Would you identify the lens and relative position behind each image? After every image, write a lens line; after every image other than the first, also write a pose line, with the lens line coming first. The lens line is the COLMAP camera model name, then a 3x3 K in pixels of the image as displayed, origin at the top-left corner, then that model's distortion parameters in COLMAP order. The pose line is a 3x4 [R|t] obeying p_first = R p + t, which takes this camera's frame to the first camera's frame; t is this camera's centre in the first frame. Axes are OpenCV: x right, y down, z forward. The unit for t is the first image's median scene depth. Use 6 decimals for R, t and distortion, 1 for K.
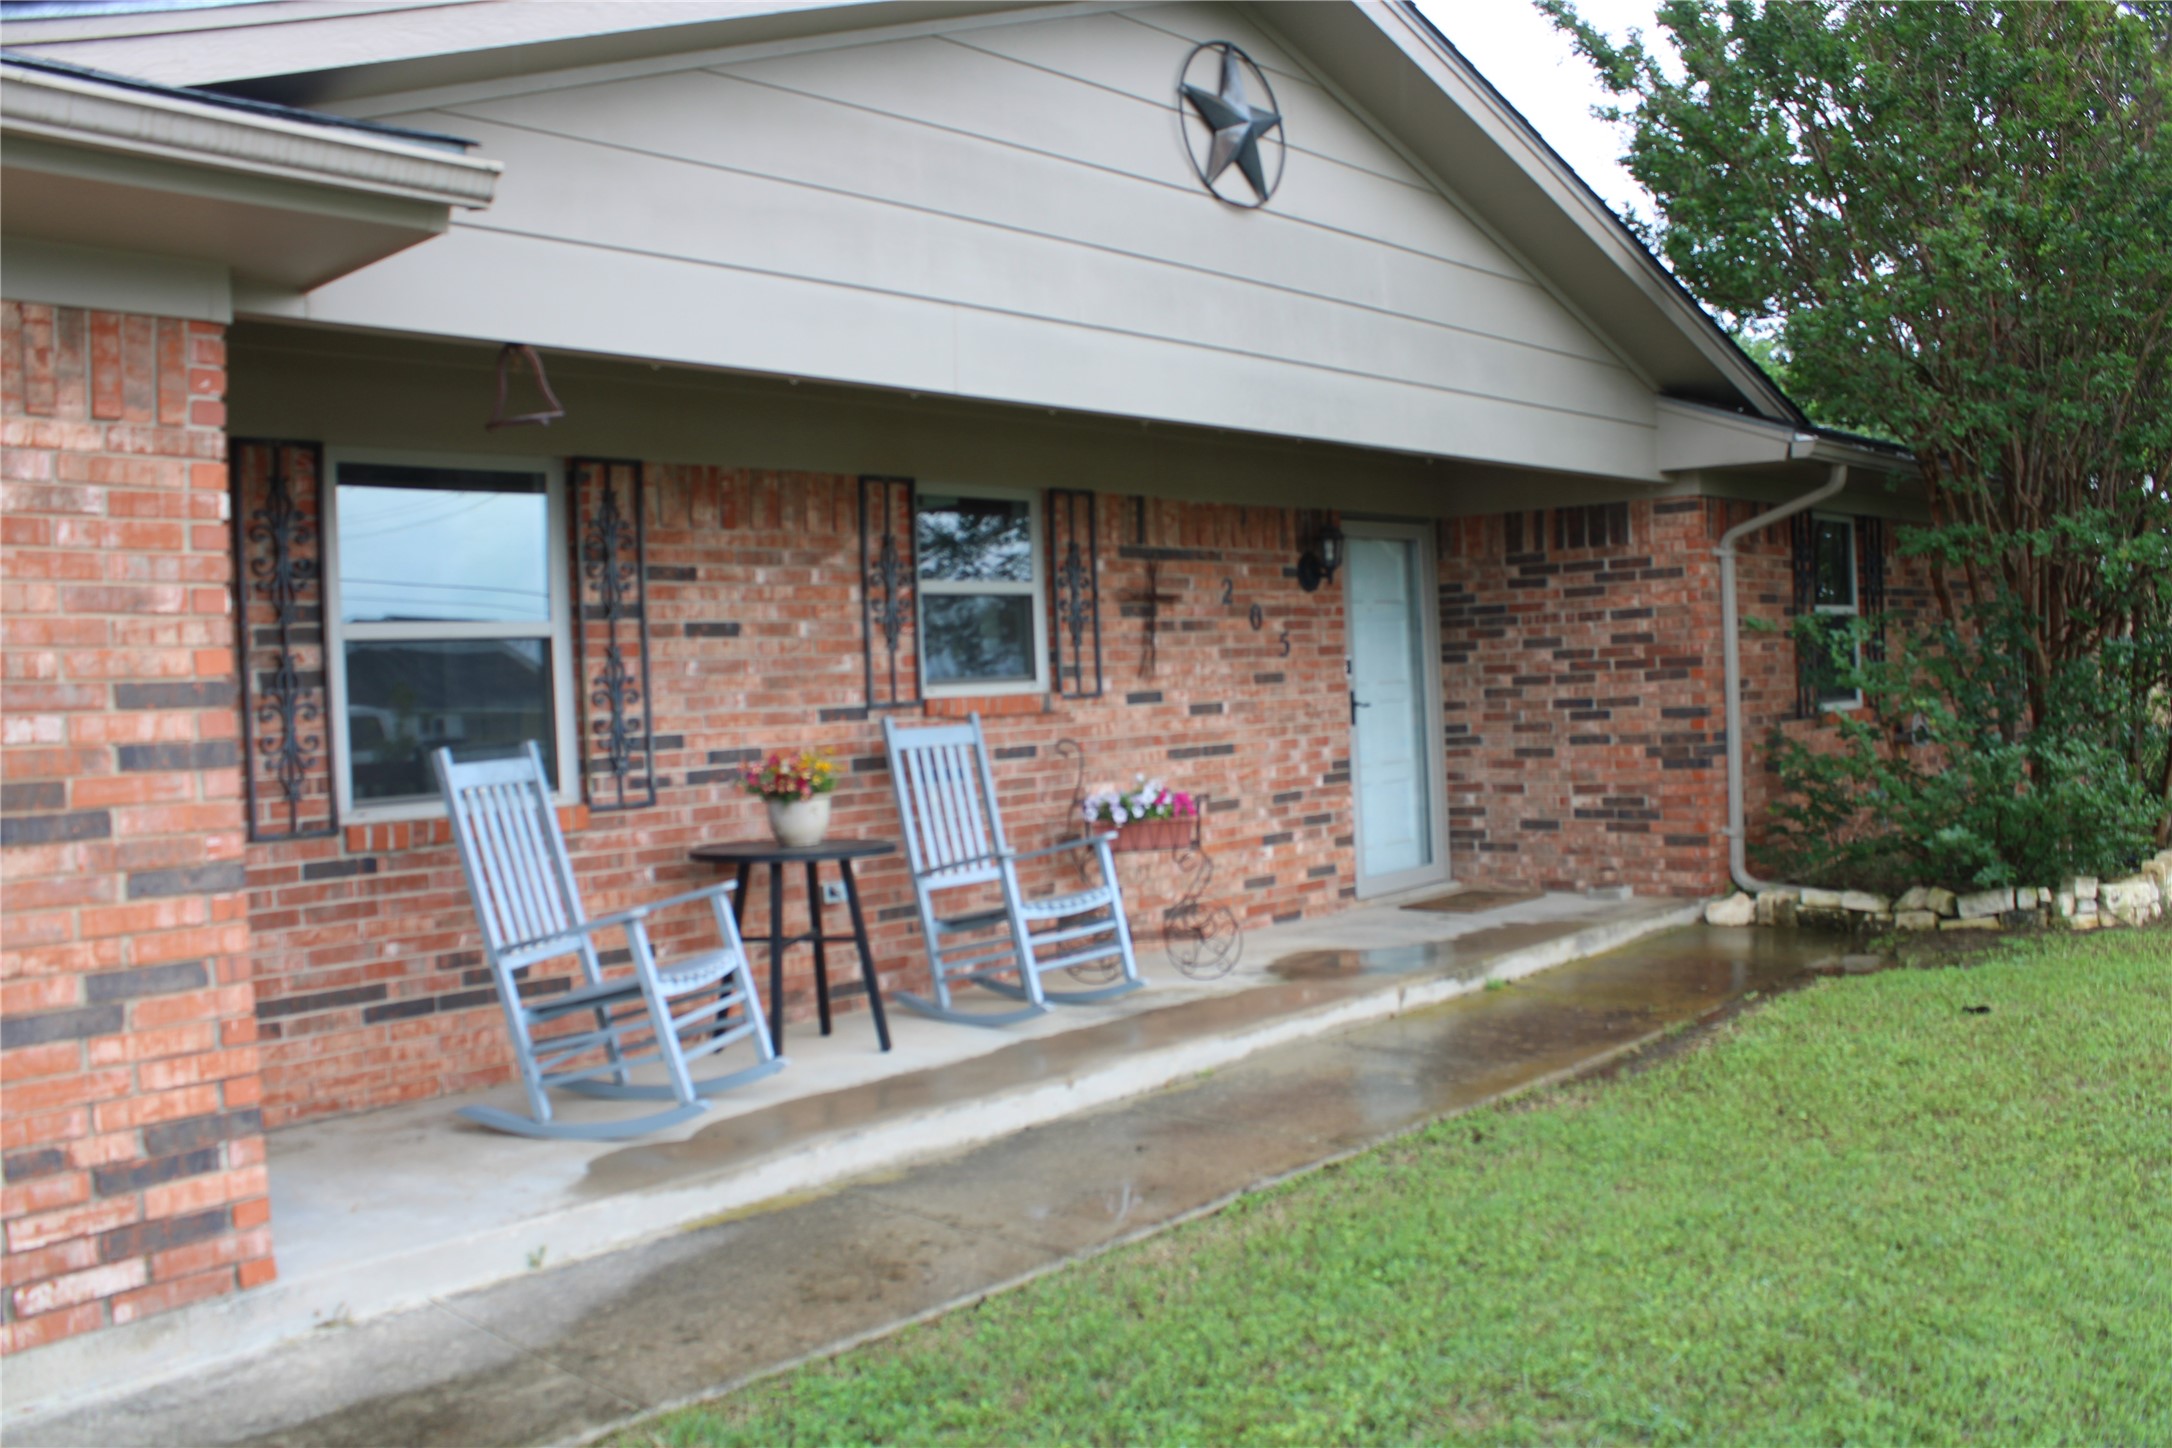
lens RADIAL K [[1820.6, 0, 1094.1], [0, 1820.6, 721.0], [0, 0, 1]] dist [-0.170509, 0.162743]
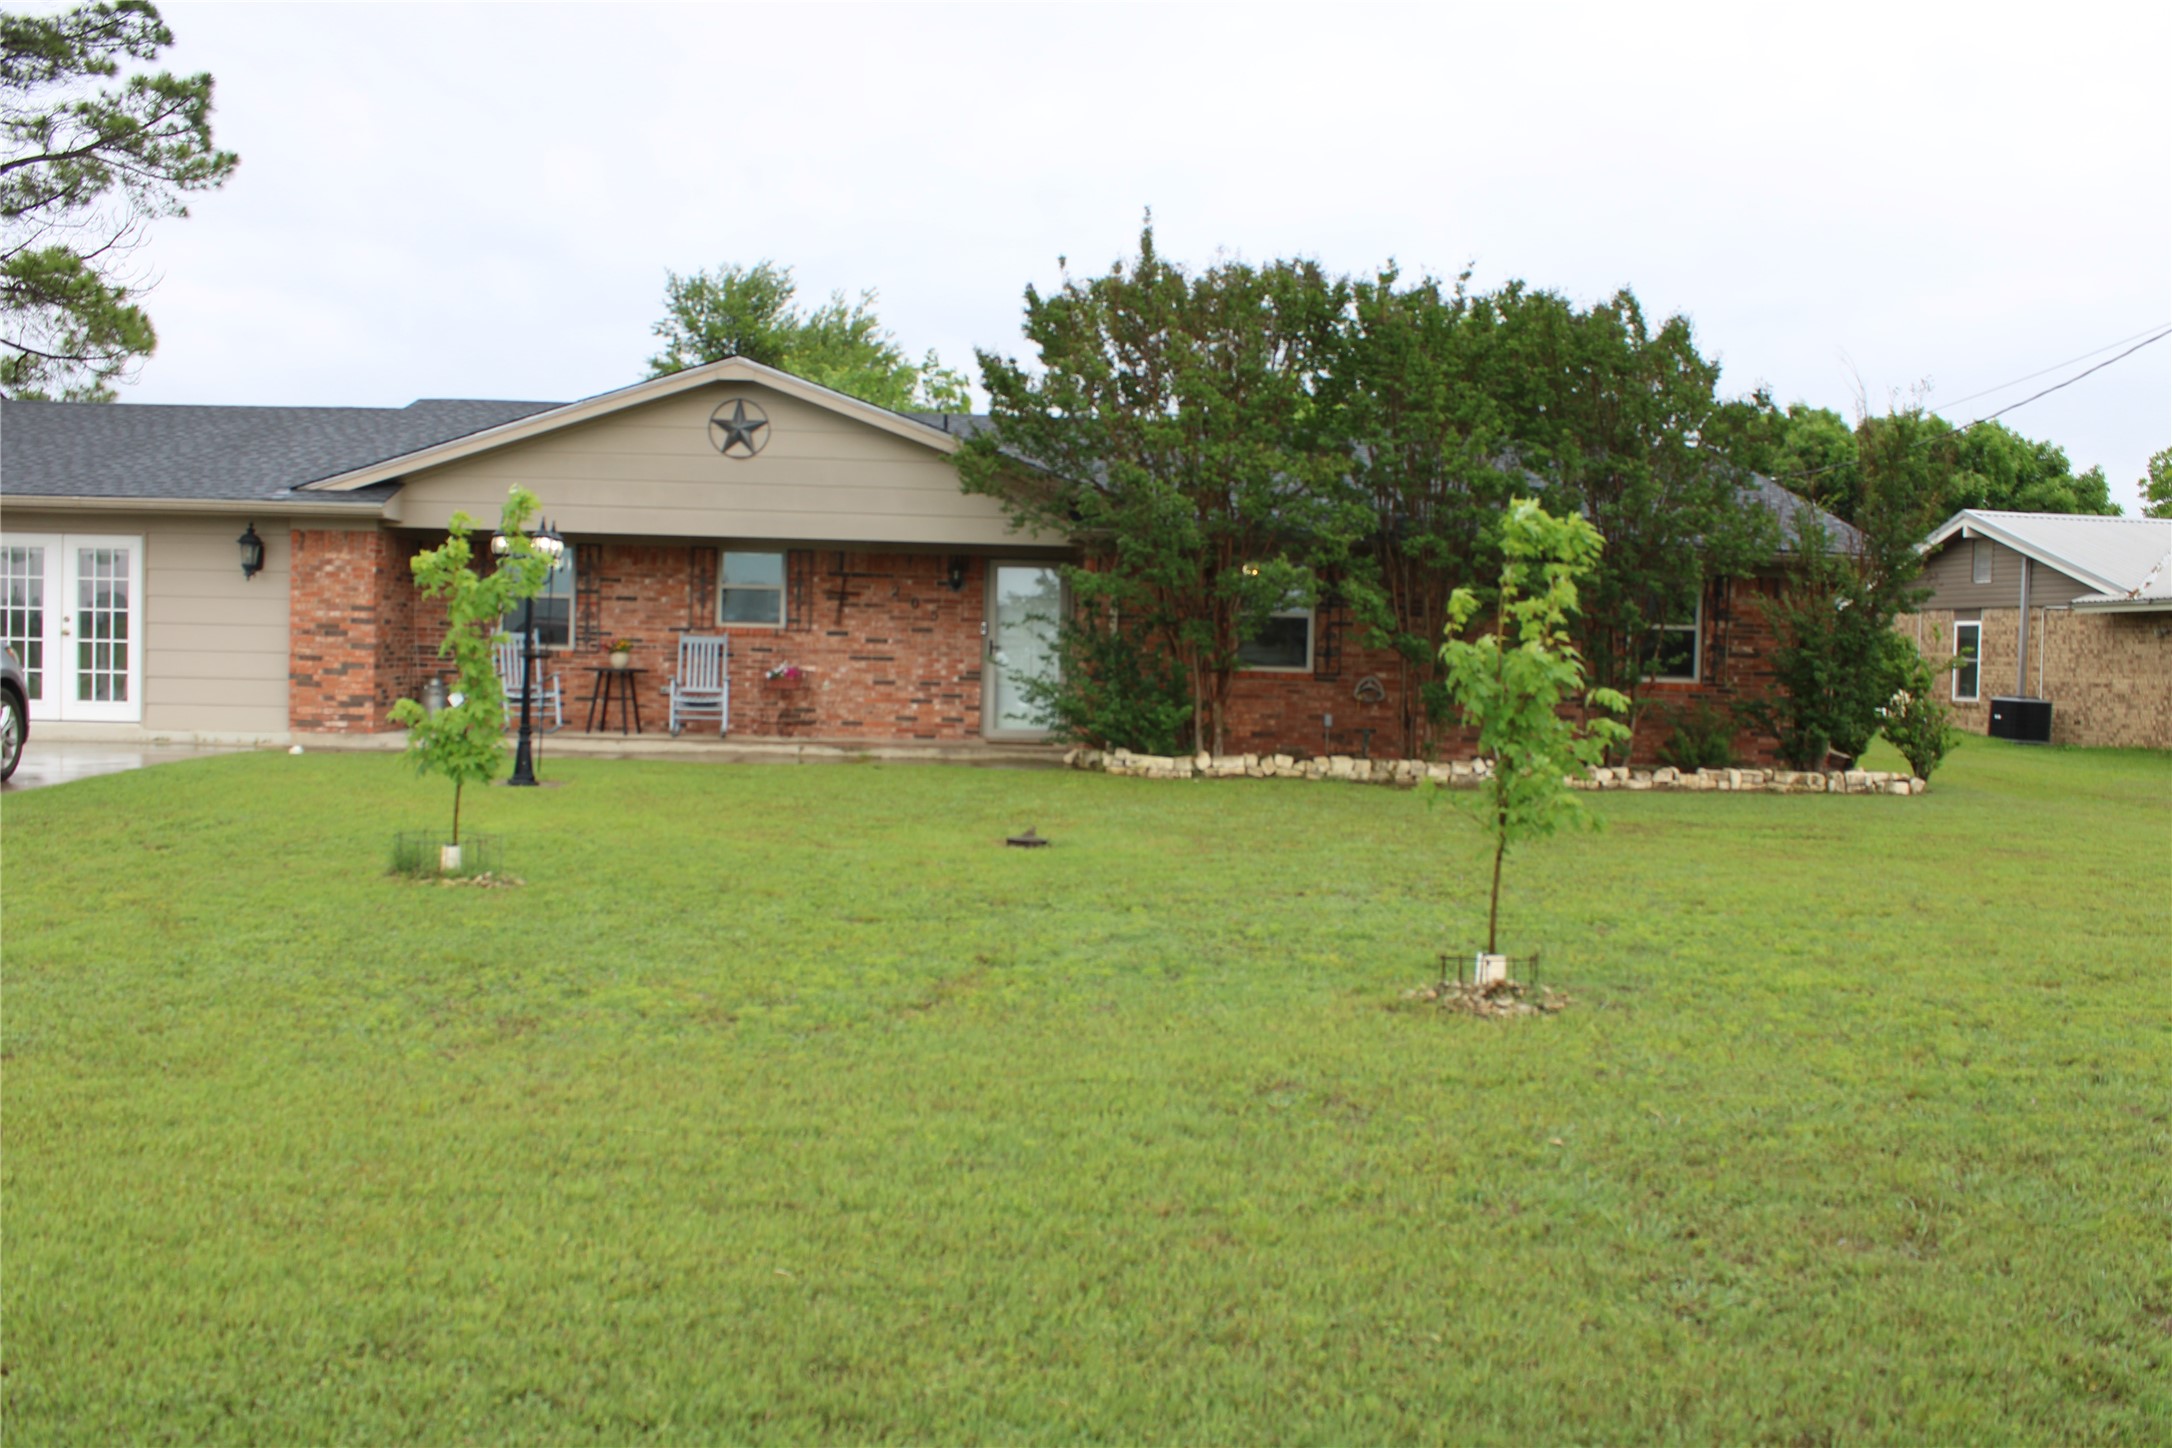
lens RADIAL K [[1820.6, 0, 1094.1], [0, 1820.6, 721.0], [0, 0, 1]] dist [-0.170509, 0.162743]
pose [[0.740348, 0.092130, -0.665881, 2.004412], [-0.073481, 0.995719, 0.056067, -0.060484], [0.668196, 0.007421, 0.743948, -0.610840]]
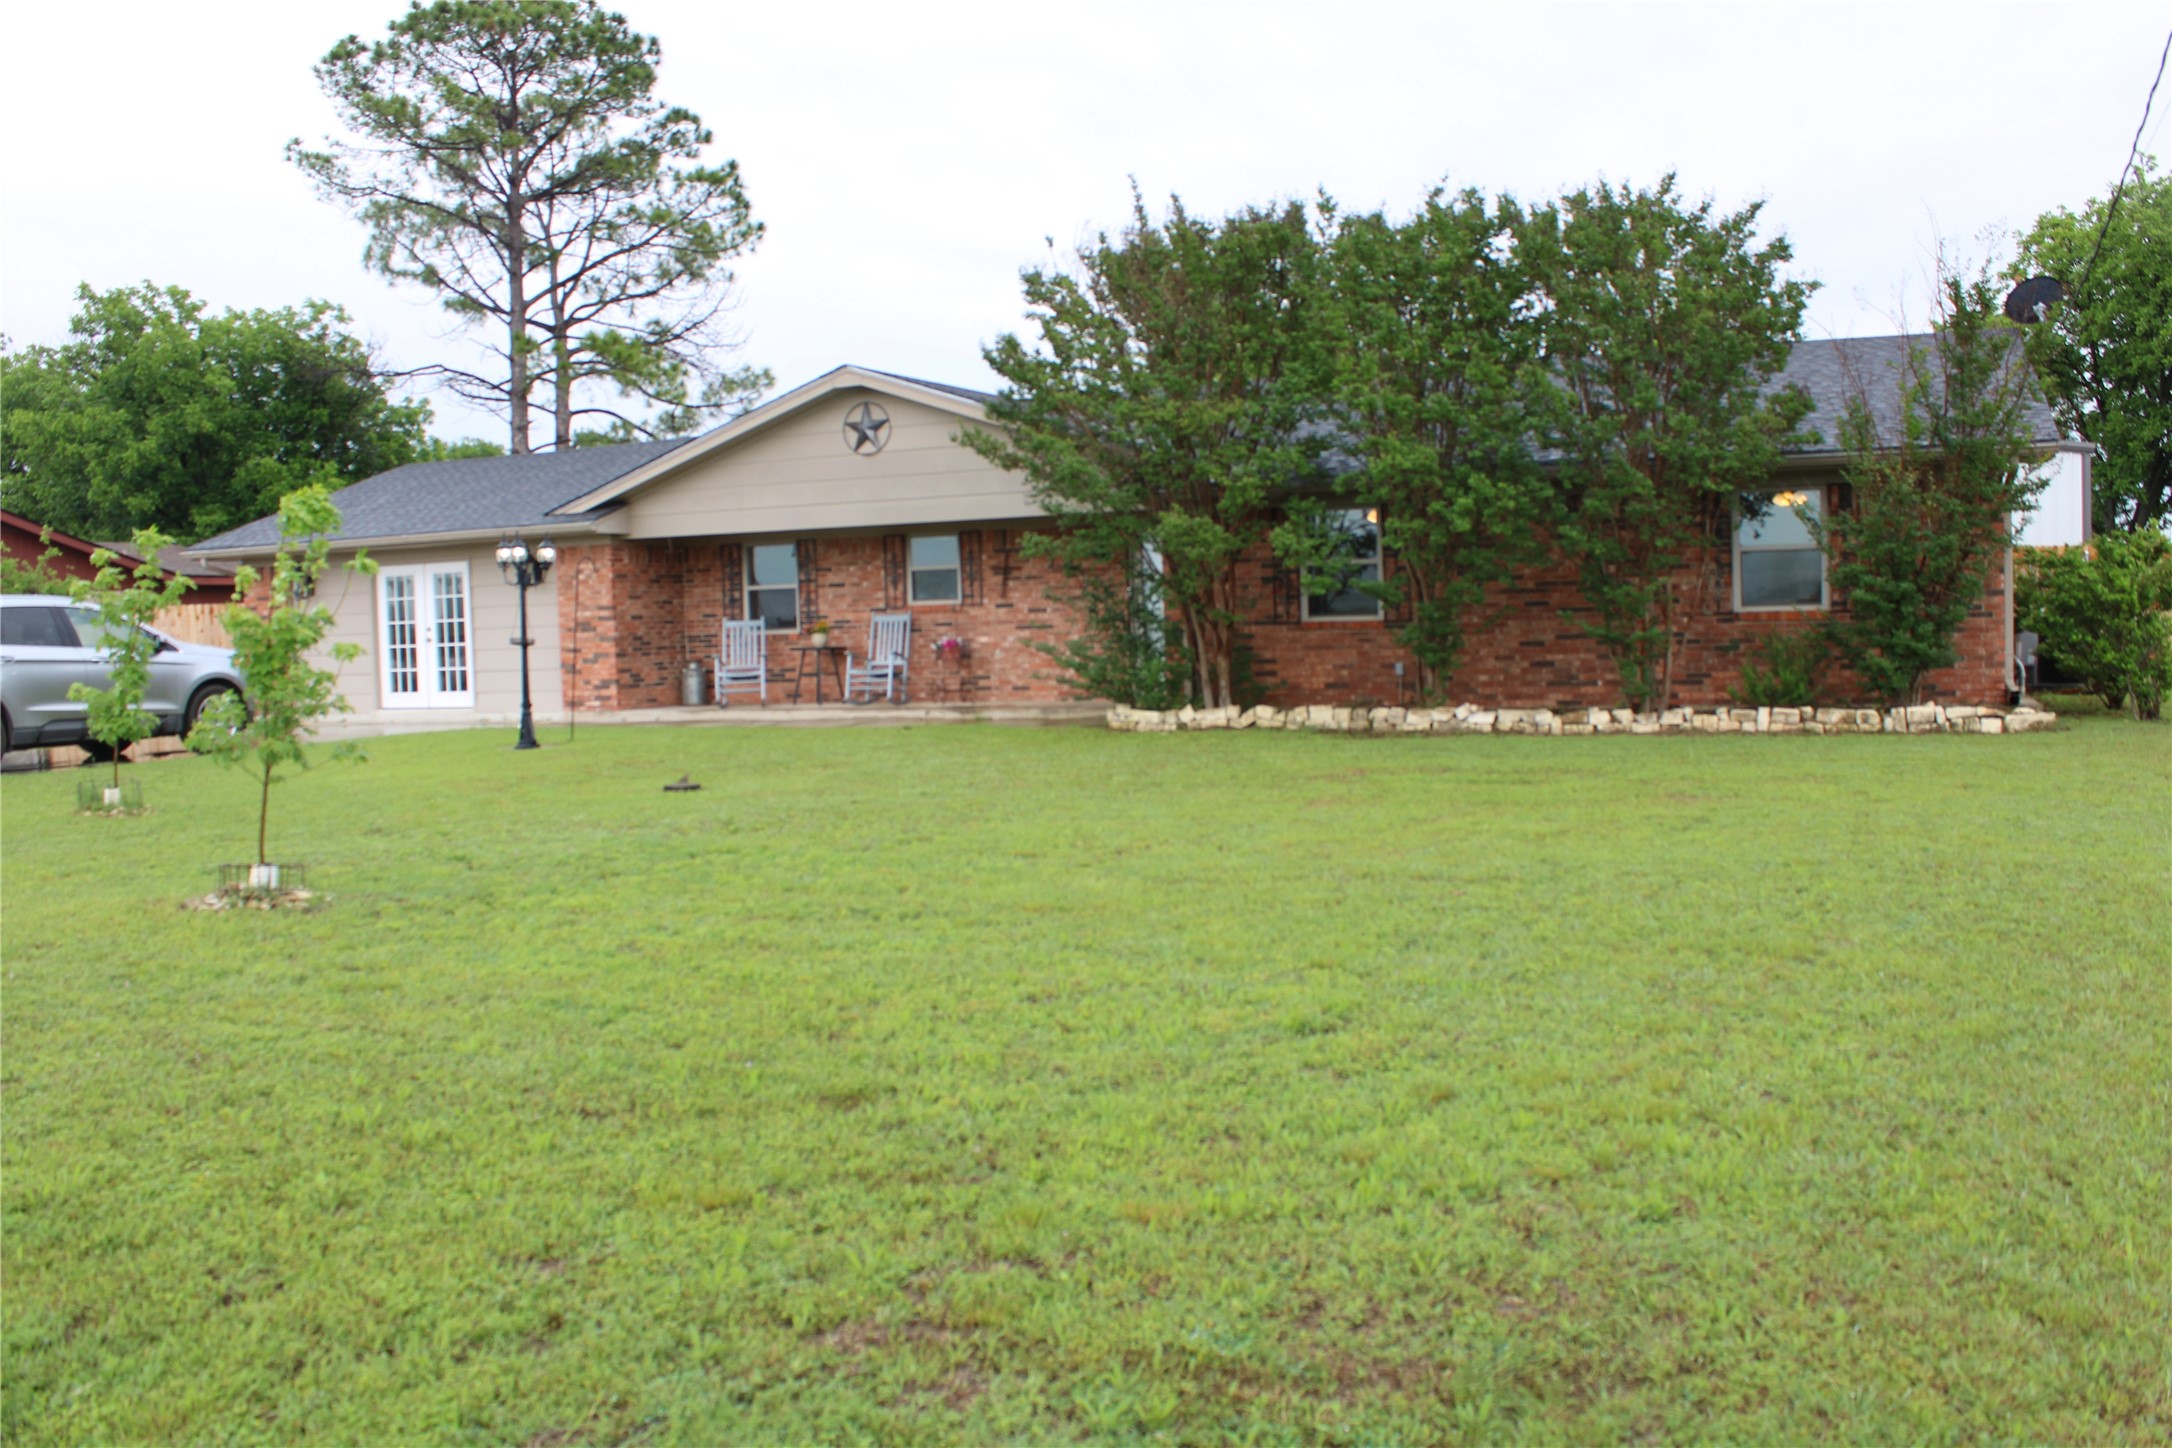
lens RADIAL K [[1820.6, 0, 1094.1], [0, 1820.6, 721.0], [0, 0, 1]] dist [-0.170509, 0.162743]
pose [[0.324981, 0.088565, -0.941564, 2.690244], [-0.004222, 0.995731, 0.092203, -0.094337], [0.945711, -0.025989, 0.323968, 0.272843]]
